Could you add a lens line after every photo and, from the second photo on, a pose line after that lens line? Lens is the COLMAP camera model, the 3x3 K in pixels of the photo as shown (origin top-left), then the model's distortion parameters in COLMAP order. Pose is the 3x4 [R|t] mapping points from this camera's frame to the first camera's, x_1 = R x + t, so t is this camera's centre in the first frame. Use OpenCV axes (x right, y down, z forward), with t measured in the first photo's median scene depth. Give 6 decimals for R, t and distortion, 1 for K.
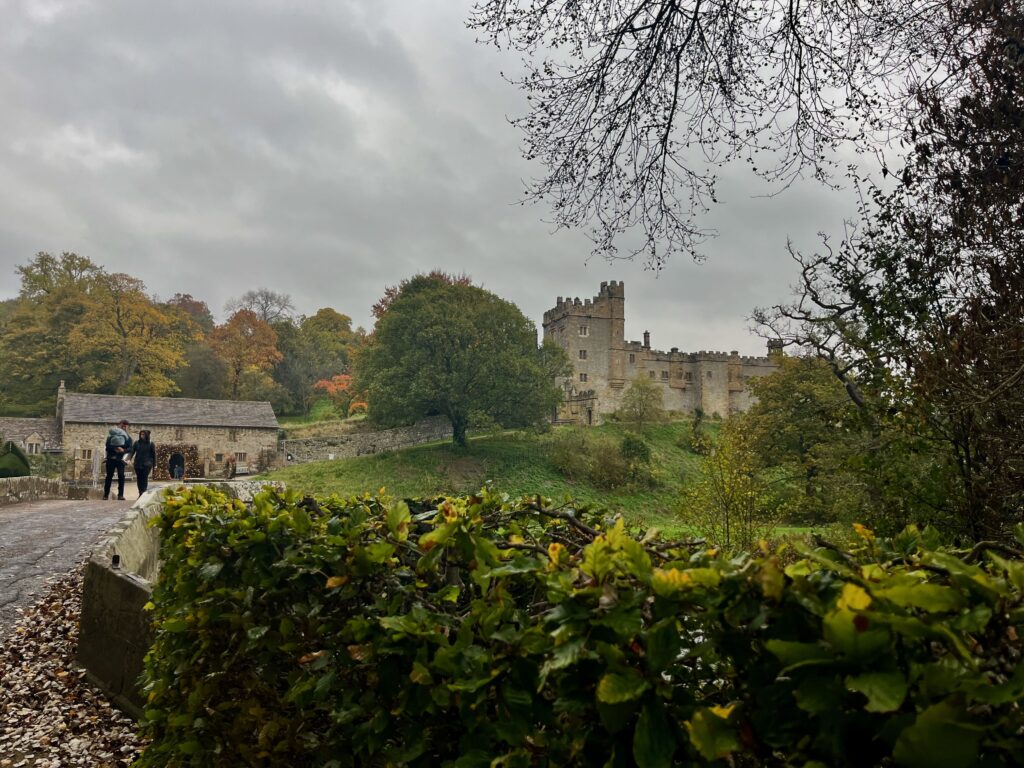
lens RADIAL K [[757.5, 0, 514.9], [0, 757.5, 398.6], [0, 0, 1]] dist [0.061640, -0.096683]
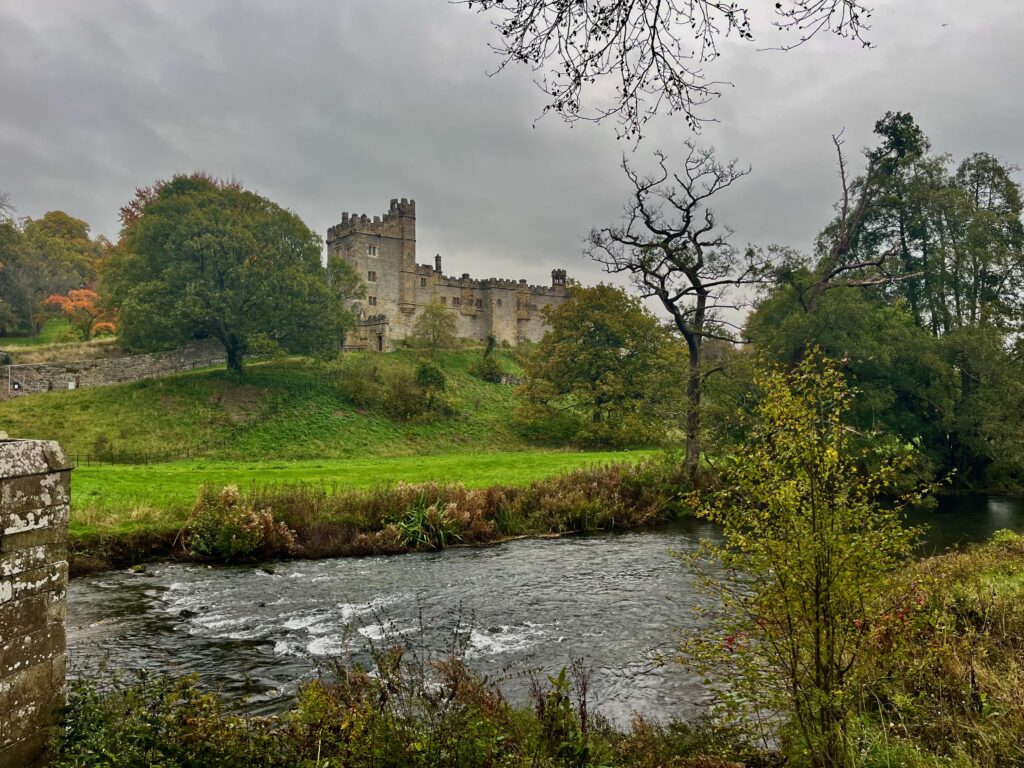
lens RADIAL K [[757.5, 0, 512.6], [0, 757.5, 390.1], [0, 0, 1]] dist [0.061640, -0.096683]
pose [[0.956833, -0.004504, 0.290602, -0.019089], [-0.020158, 0.996444, 0.081816, 0.001849], [-0.289937, -0.084142, 0.953340, 0.042768]]
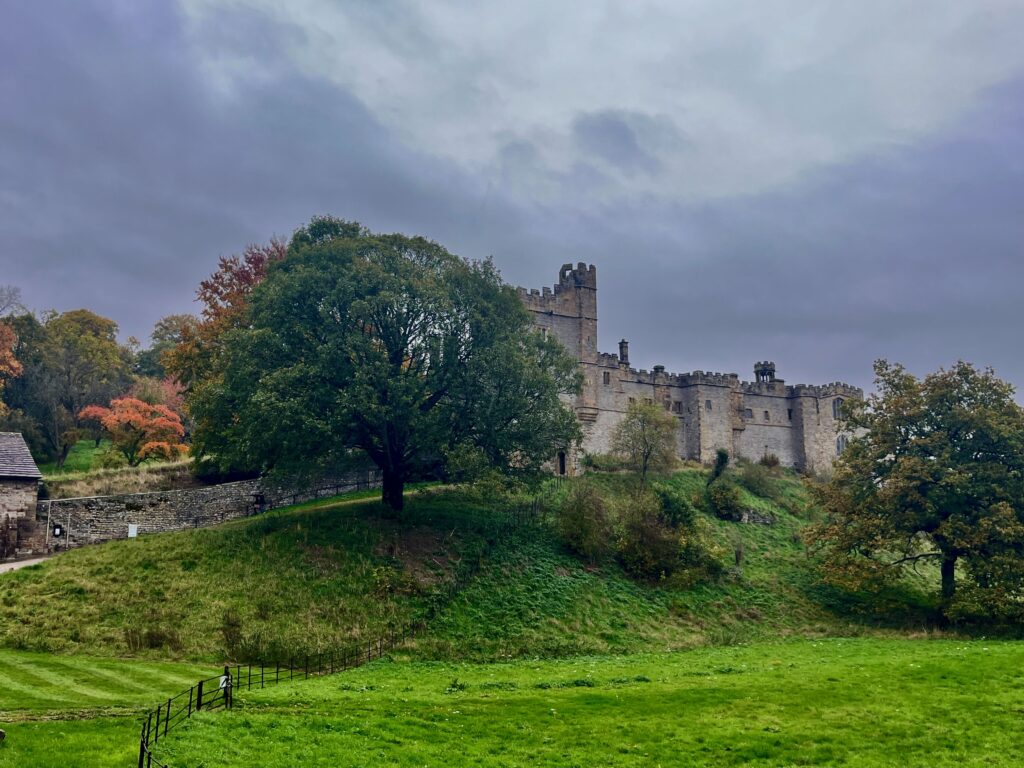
lens RADIAL K [[900.7, 0, 506.7], [0, 900.7, 389.8], [0, 0, 1]] dist [0.010354, -0.014284]
pose [[0.971010, 0.026680, 0.237545, -0.135430], [-0.009813, 0.997363, -0.071905, 0.017887], [-0.238837, 0.067489, 0.968711, 0.268063]]
